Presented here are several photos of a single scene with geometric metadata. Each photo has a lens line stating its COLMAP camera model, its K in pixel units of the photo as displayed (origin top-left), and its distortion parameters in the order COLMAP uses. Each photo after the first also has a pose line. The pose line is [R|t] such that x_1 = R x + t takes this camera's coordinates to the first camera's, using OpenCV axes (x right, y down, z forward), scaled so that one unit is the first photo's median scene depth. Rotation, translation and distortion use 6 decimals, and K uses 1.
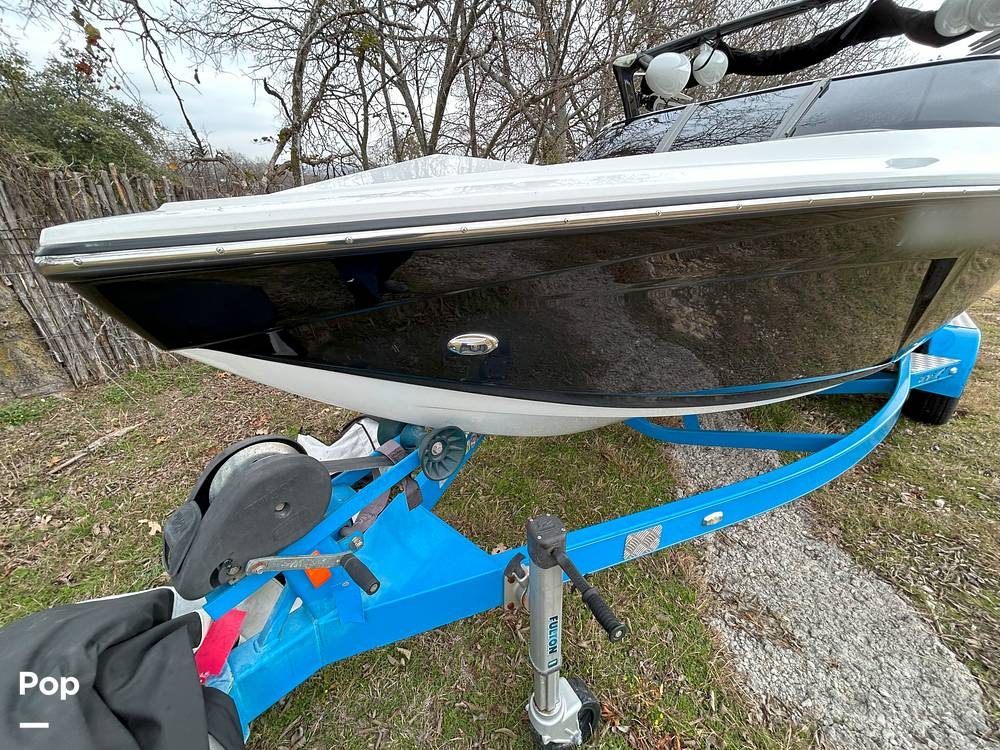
lens RADIAL K [[399.4, 0, 499.7], [0, 399.4, 369.6], [0, 0, 1]] dist [0.000180, -0.000291]
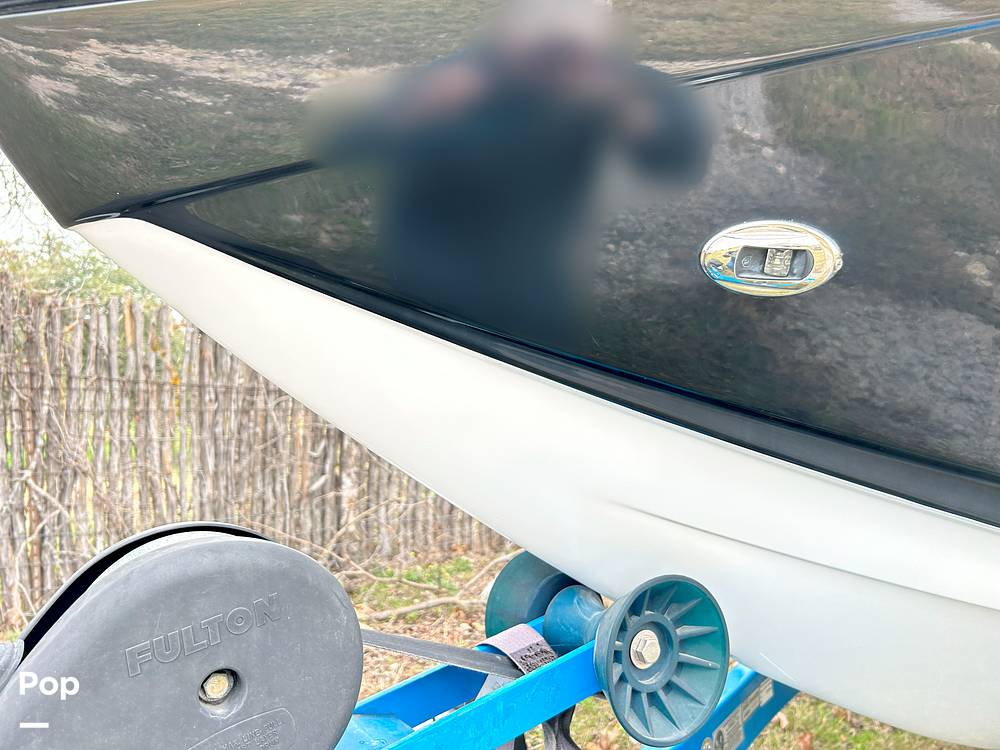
lens RADIAL K [[749.1, 0, 500.0], [0, 749.1, 375.0], [0, 0, 1]] dist [0.061315, -0.059319]
pose [[0.963836, -0.040014, -0.263474, -0.053852], [-0.070660, 0.914906, -0.397434, 0.141899], [0.256957, 0.401679, 0.878992, 0.156400]]
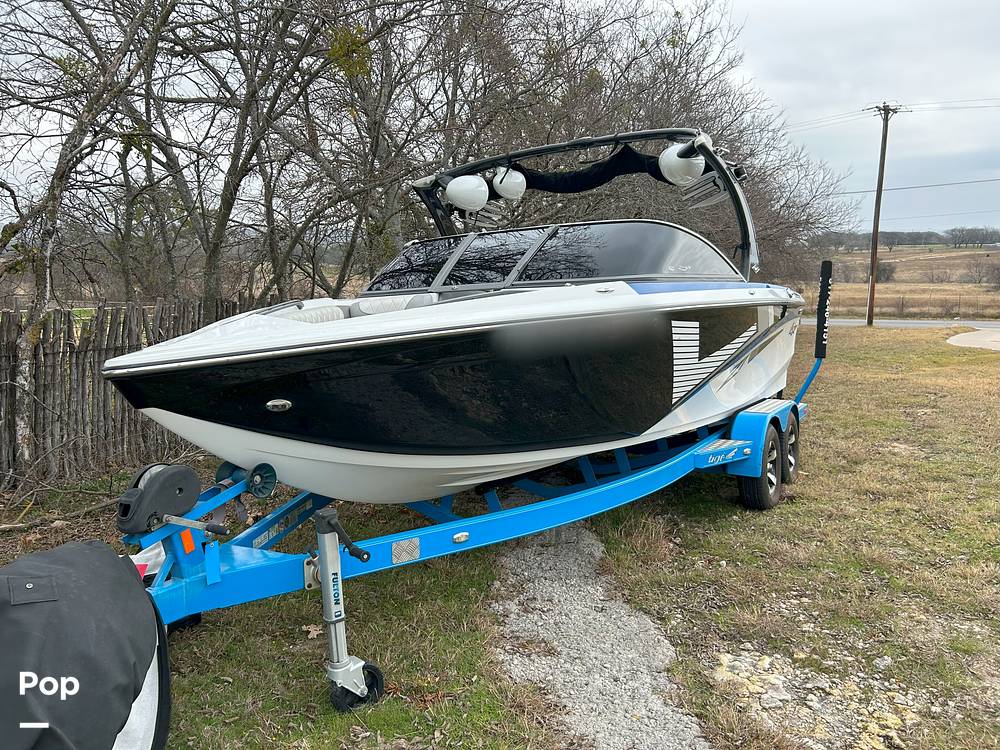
lens RADIAL K [[749.1, 0, 500.0], [0, 749.1, 375.0], [0, 0, 1]] dist [0.061315, -0.059319]
pose [[0.973375, -0.049695, 0.223768, 0.078193], [0.108373, 0.959989, -0.258219, 0.387889], [-0.201982, 0.275594, 0.939814, -1.240957]]
